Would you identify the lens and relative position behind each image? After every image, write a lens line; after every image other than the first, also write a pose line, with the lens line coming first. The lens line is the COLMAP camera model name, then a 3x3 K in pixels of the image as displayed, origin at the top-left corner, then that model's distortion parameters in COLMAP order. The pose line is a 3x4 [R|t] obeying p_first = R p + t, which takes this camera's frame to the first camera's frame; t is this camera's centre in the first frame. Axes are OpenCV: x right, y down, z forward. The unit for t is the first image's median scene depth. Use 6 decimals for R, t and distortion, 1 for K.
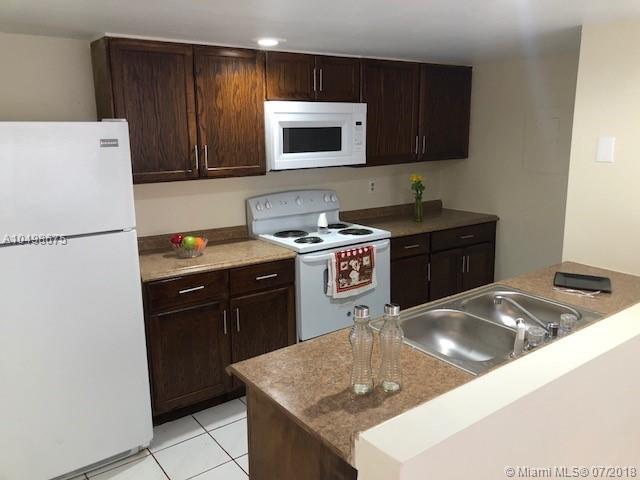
lens RADIAL K [[519.8, 0, 320.0], [0, 519.8, 240.0], [0, 0, 1]] dist [0.004013, -0.006675]
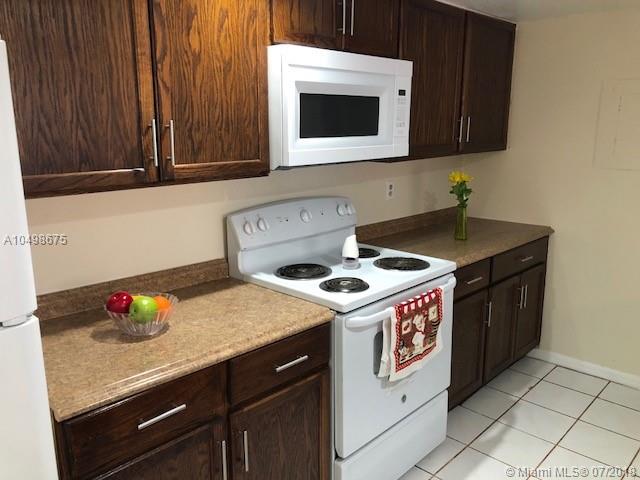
lens RADIAL K [[532.2, 0, 316.0], [0, 532.2, 241.9], [0, 0, 1]] dist [-0.005437, -0.003104]
pose [[0.986867, -0.026880, 0.159280, -0.151565], [0.025525, 0.999619, 0.010546, -0.057042], [-0.159503, -0.006342, 0.987177, 0.413350]]
